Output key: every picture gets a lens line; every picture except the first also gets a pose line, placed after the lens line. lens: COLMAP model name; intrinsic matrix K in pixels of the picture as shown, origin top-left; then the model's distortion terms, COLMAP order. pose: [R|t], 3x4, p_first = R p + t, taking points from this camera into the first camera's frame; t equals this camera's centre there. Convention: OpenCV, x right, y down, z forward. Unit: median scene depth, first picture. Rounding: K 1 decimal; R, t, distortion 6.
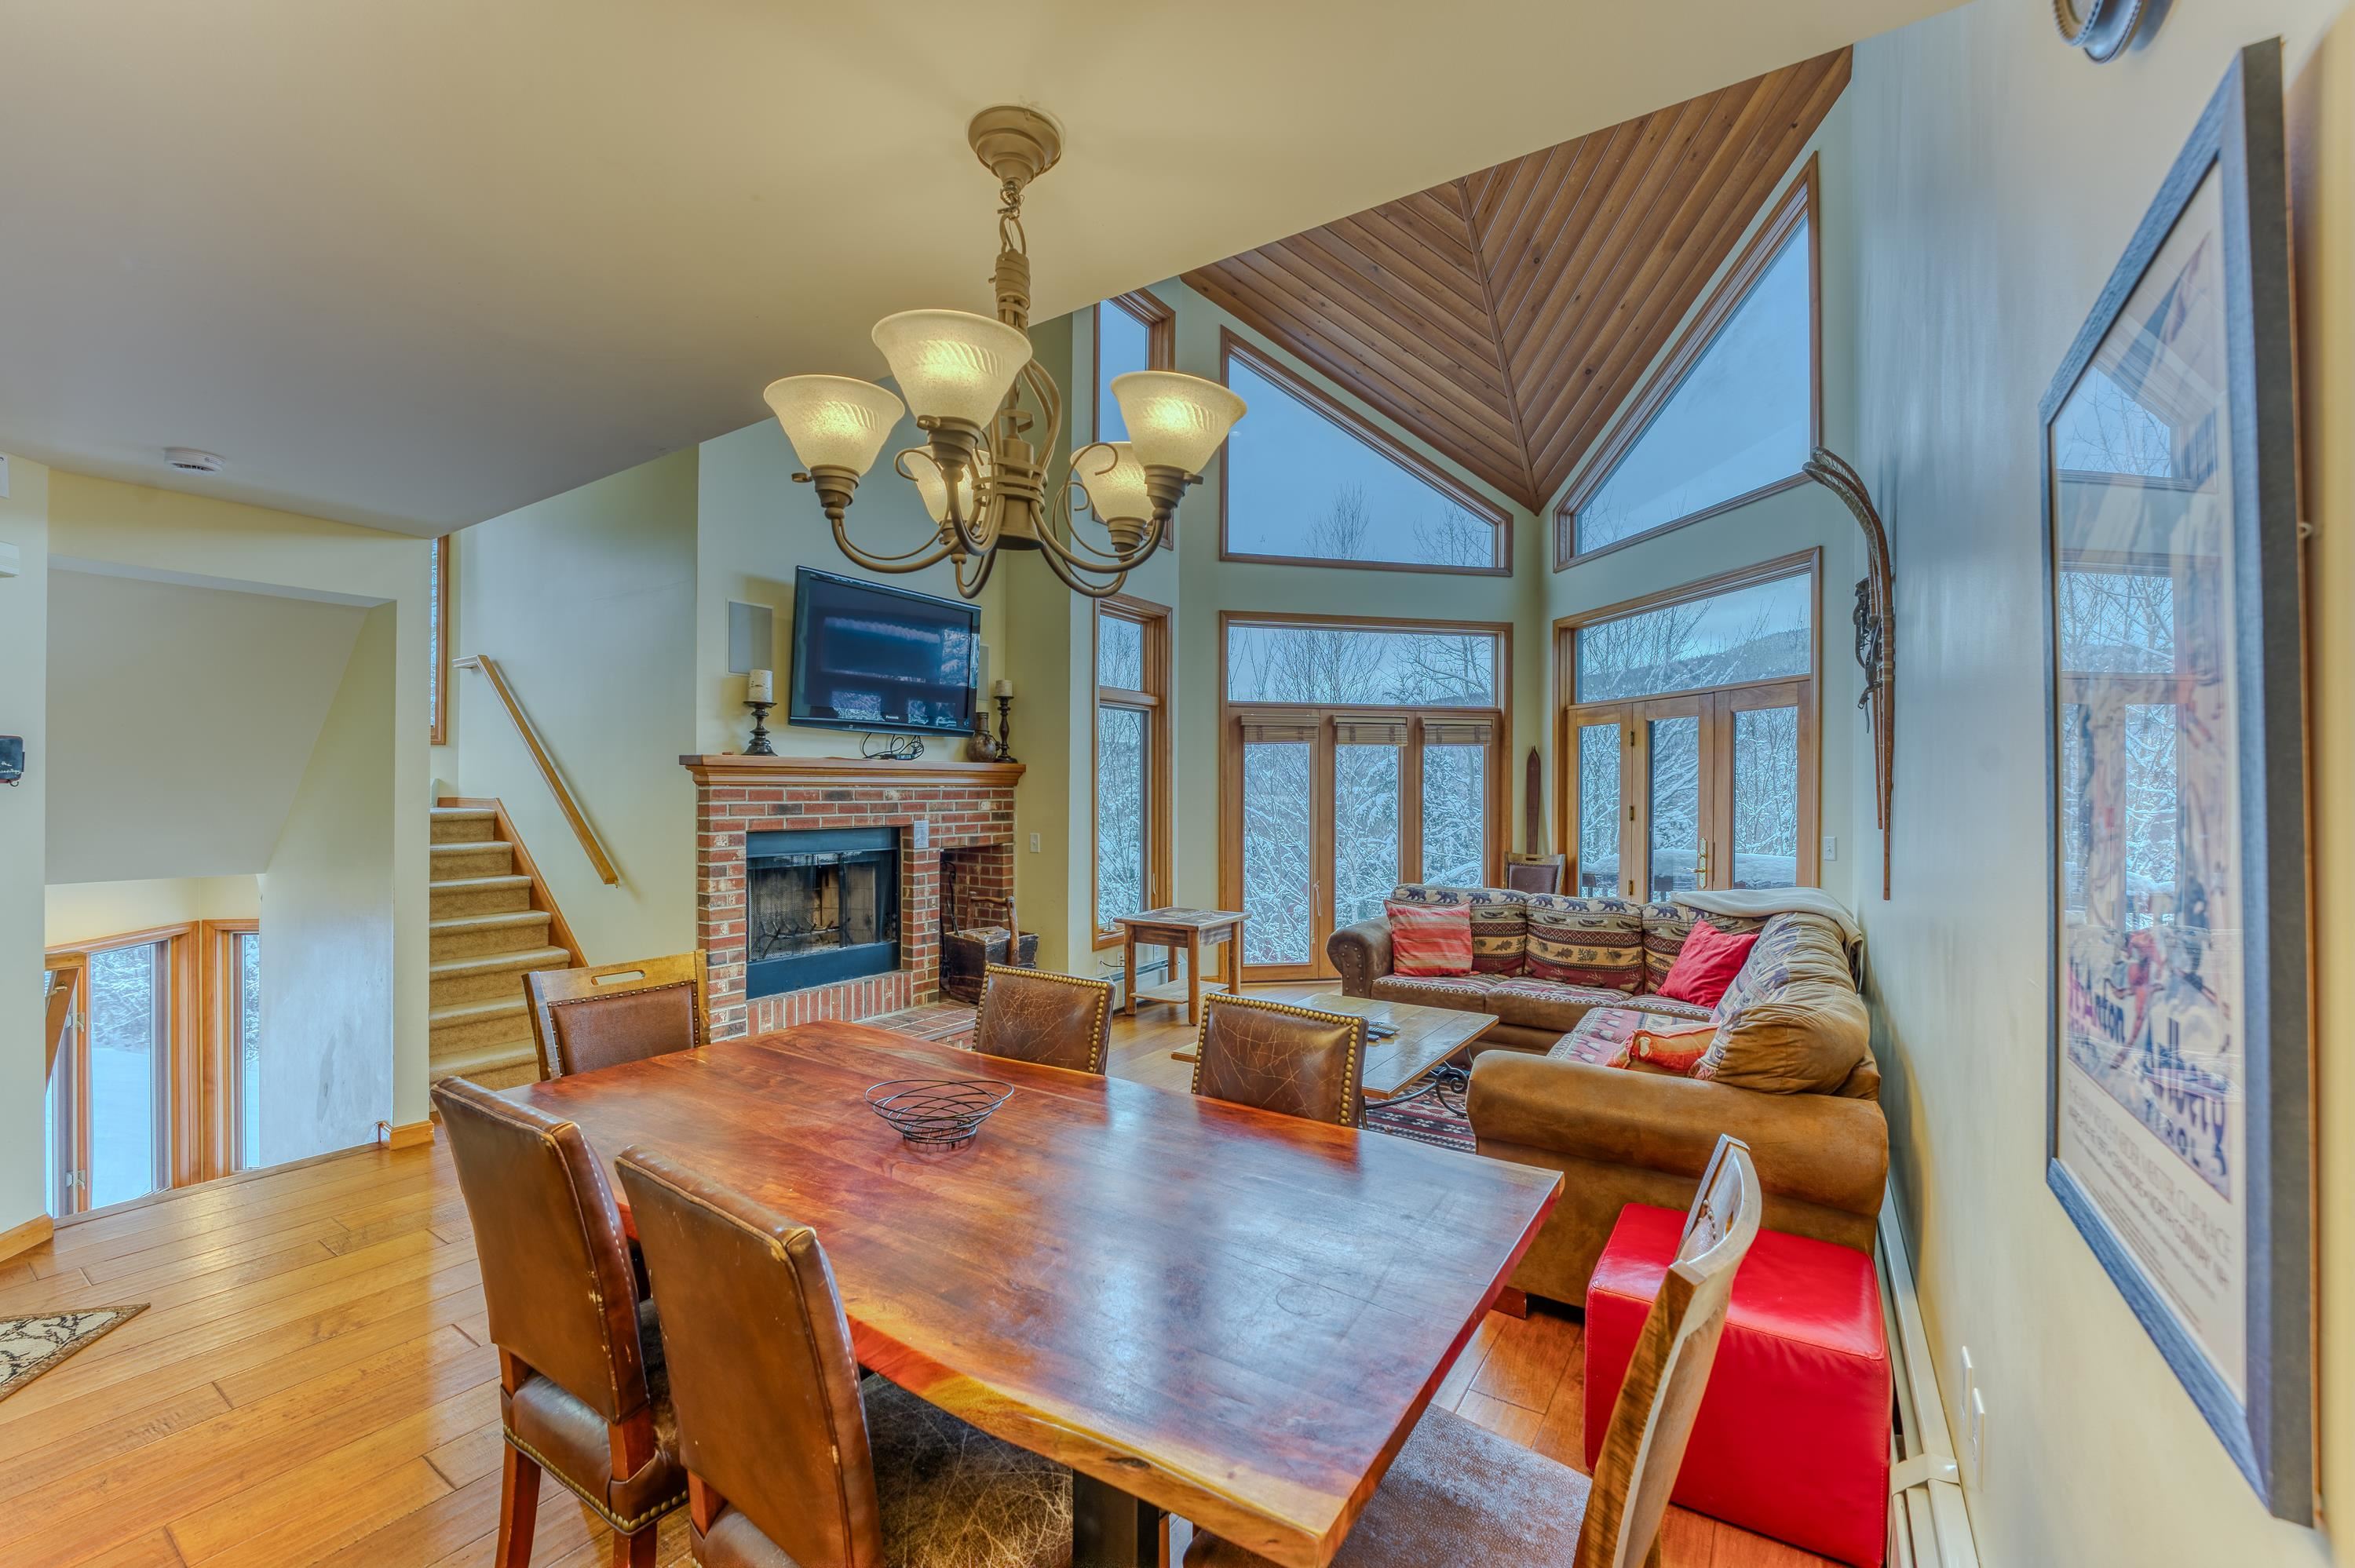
lens RADIAL K [[969.4, 0, 1177.5], [0, 969.4, 784.0], [0, 0, 1]] dist [-0.019861, -0.000092]
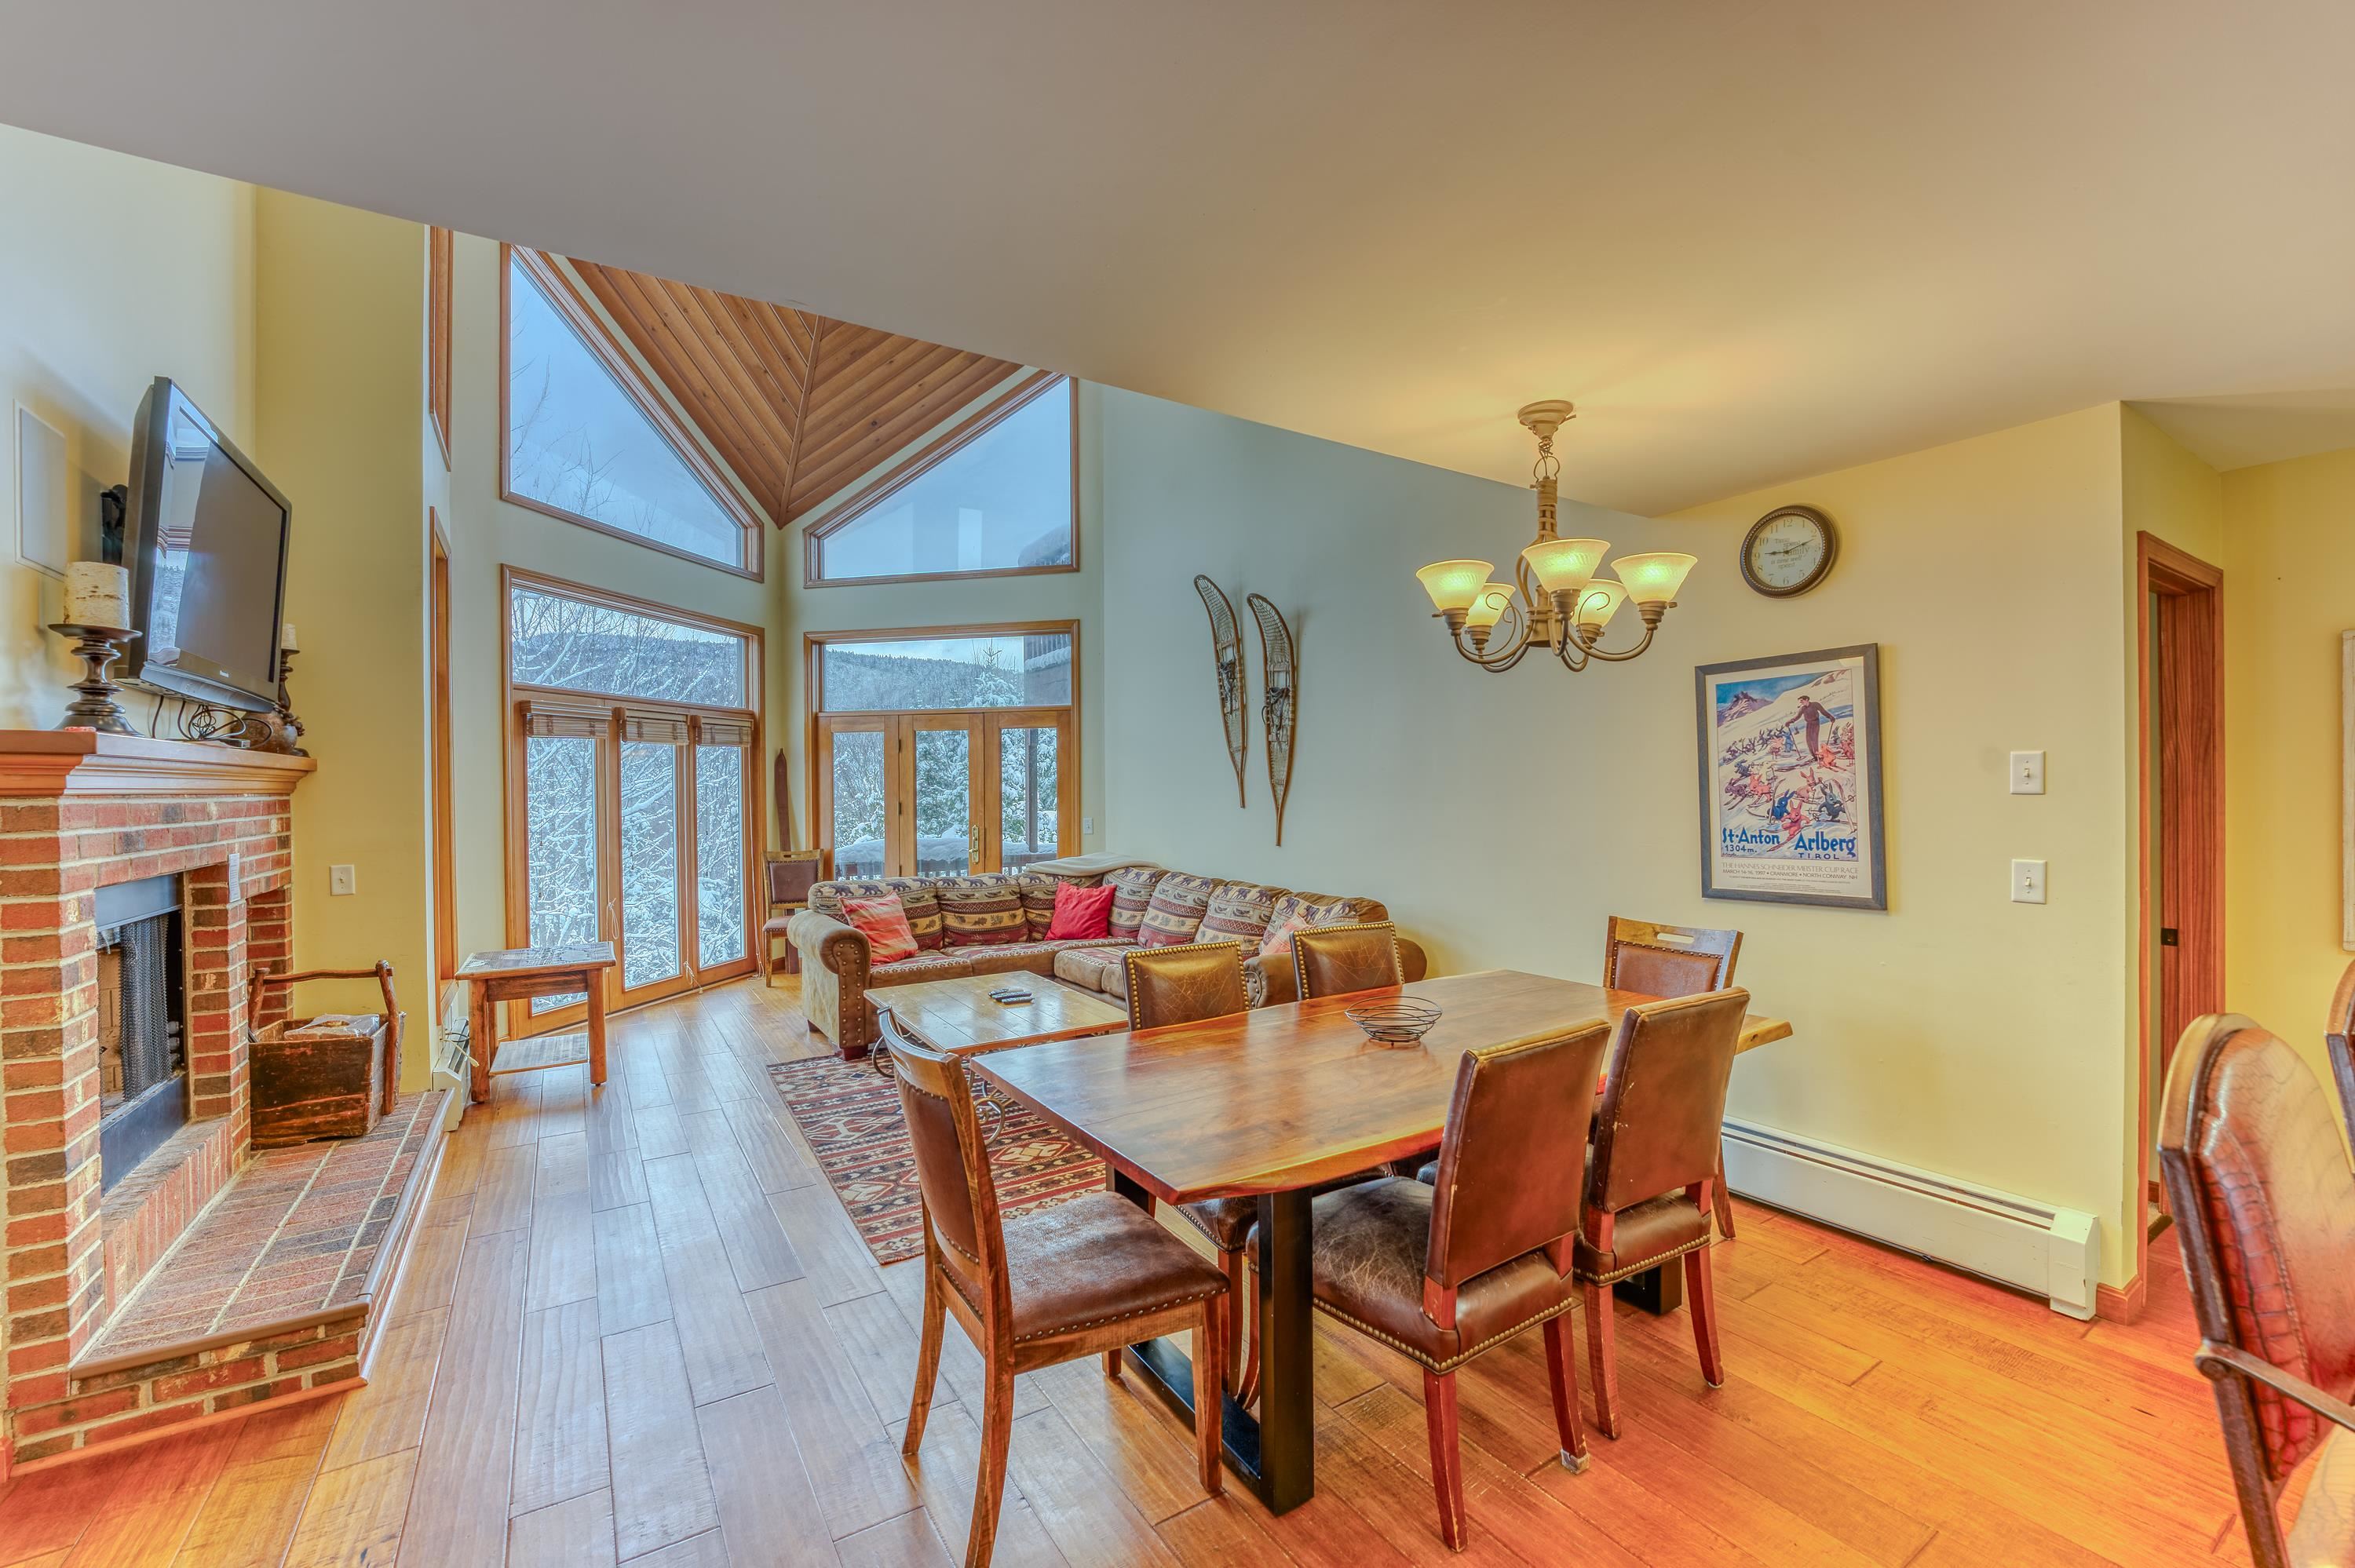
lens RADIAL K [[954.7, 0, 1181.1], [0, 954.7, 786.8], [0, 0, 1]] dist [-0.012886, -0.000155]
pose [[0.407702, -0.009099, 0.913070, -0.521862], [0.006726, 0.999953, 0.006961, -0.002463], [-0.913090, 0.003303, 0.407744, 0.235563]]
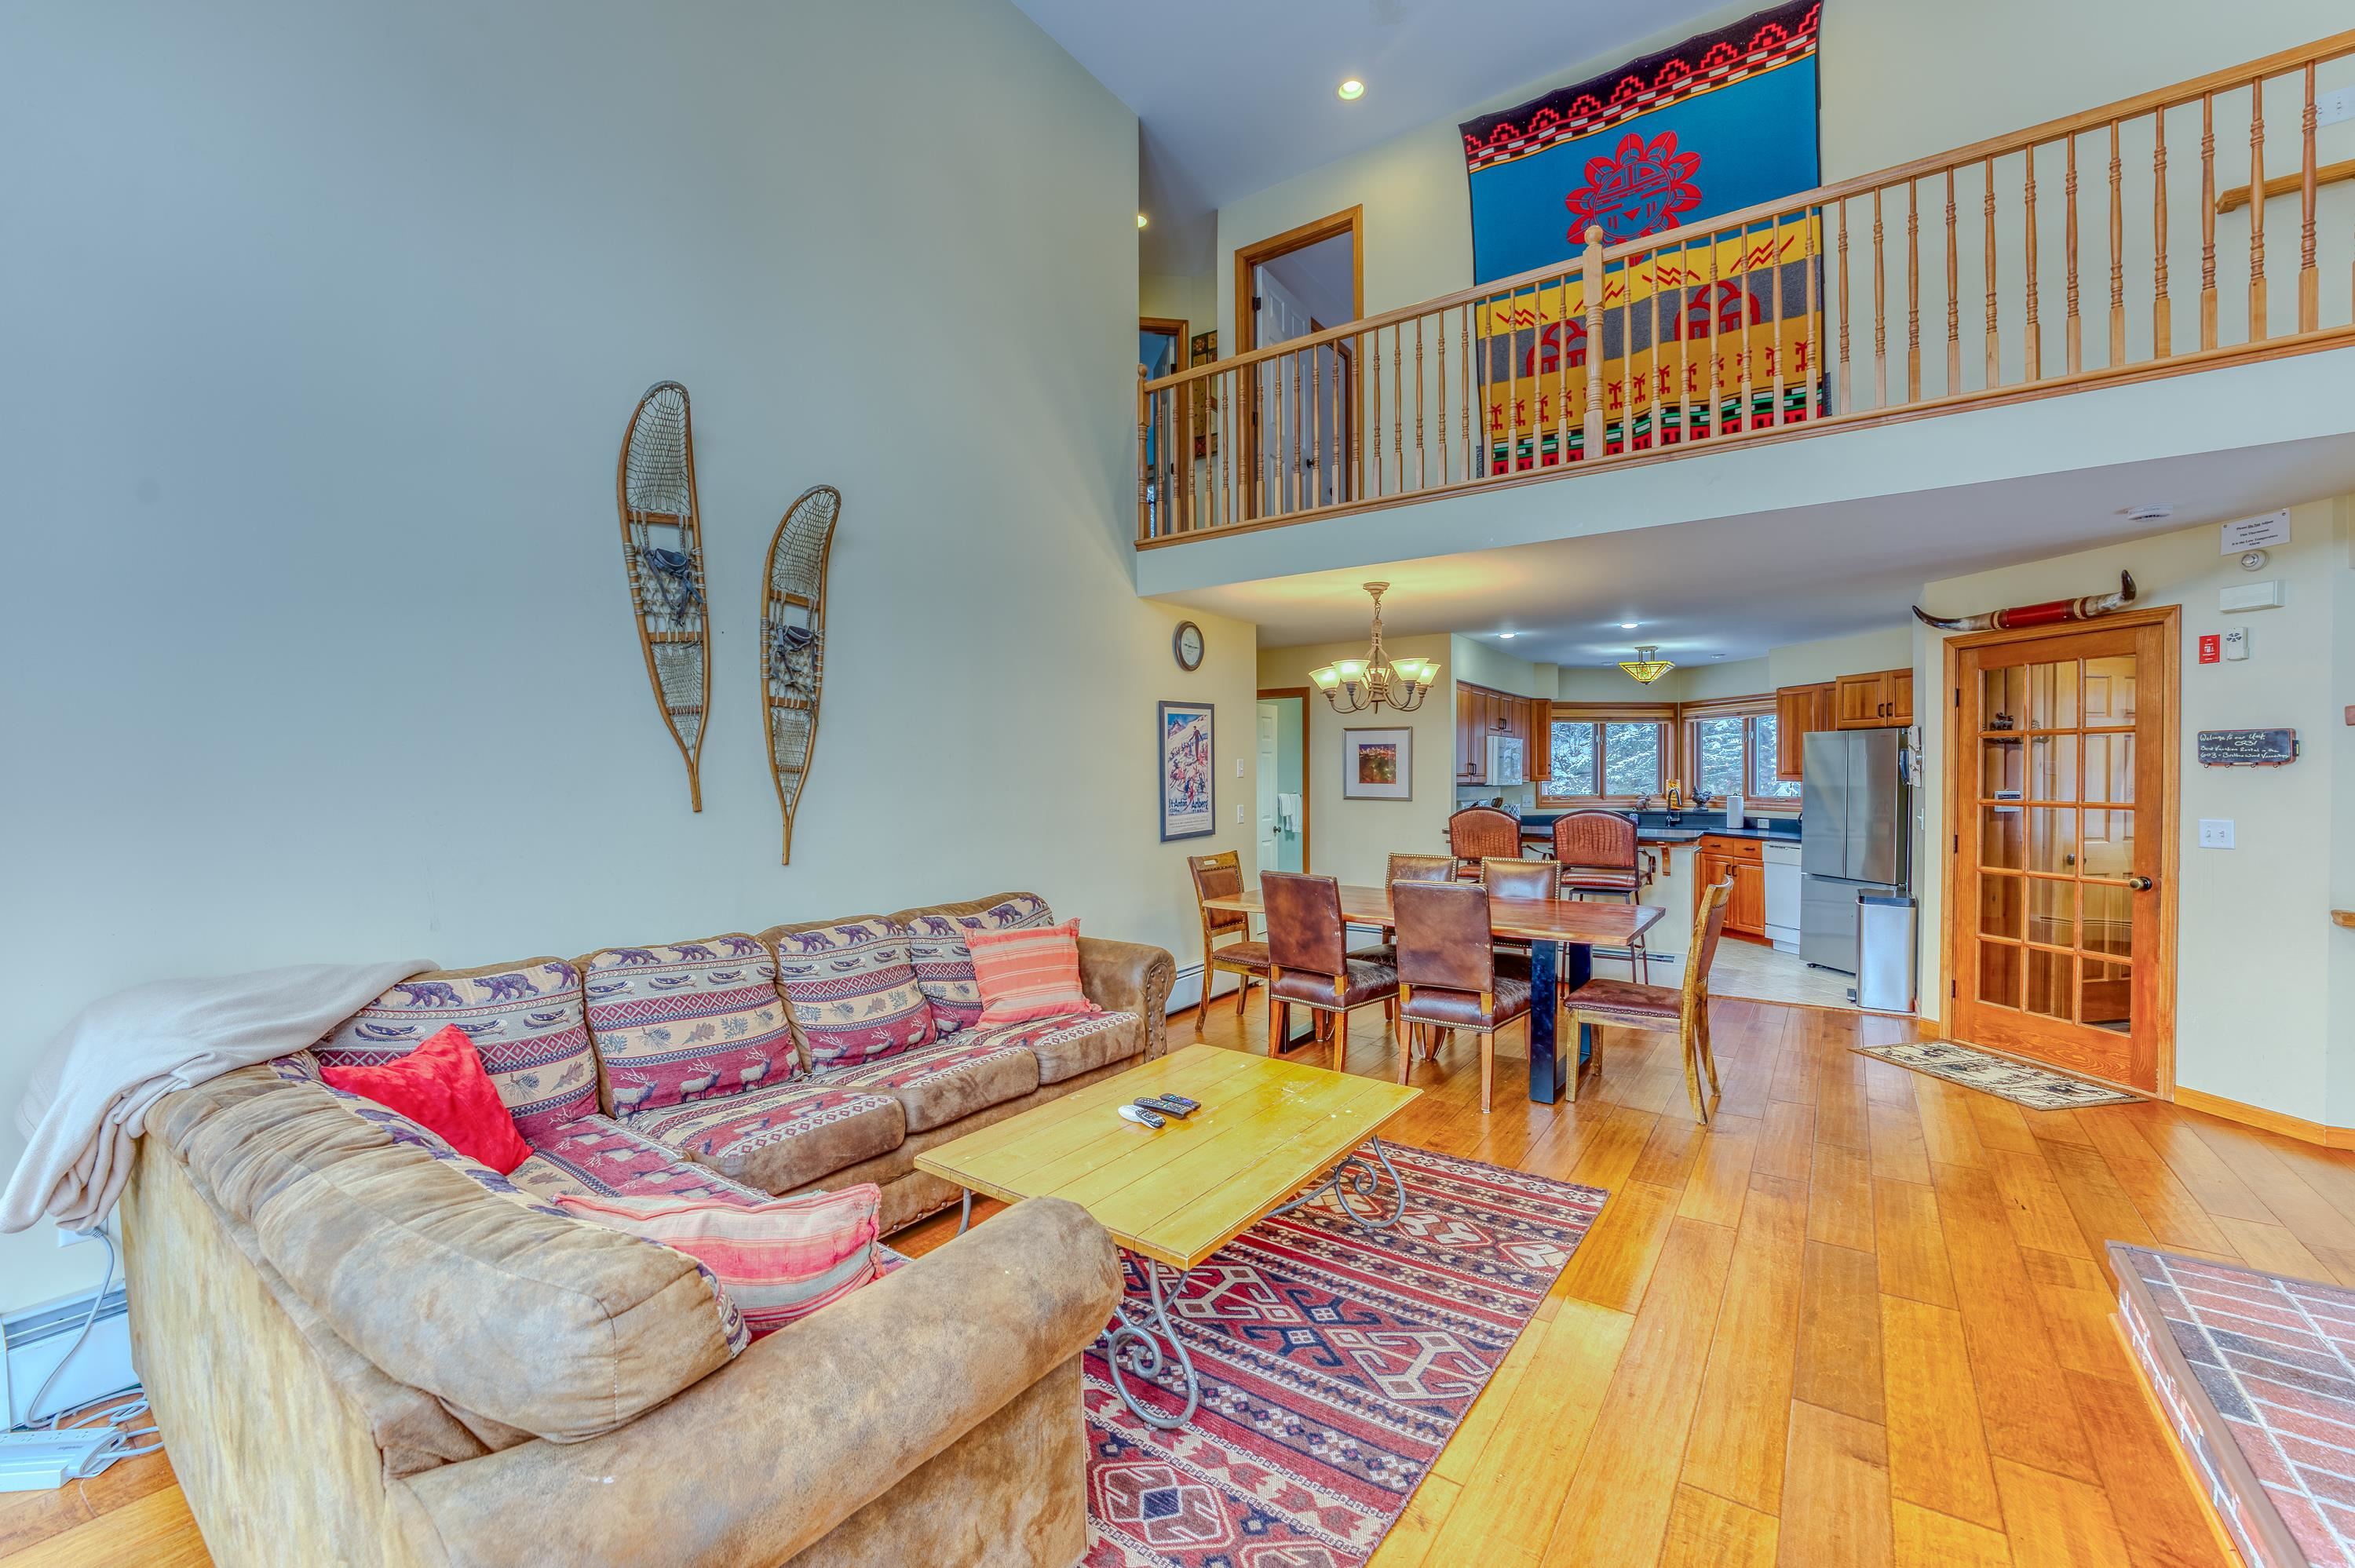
lens RADIAL K [[958.5, 0, 1168.8], [0, 958.5, 774.2], [0, 0, 1]] dist [-0.001305, -0.000265]
pose [[-0.999064, 0.001688, 0.043215, 0.111380], [0.001567, 0.999995, -0.002842, 0.006433], [-0.043219, -0.002772, -0.999062, 1.170975]]
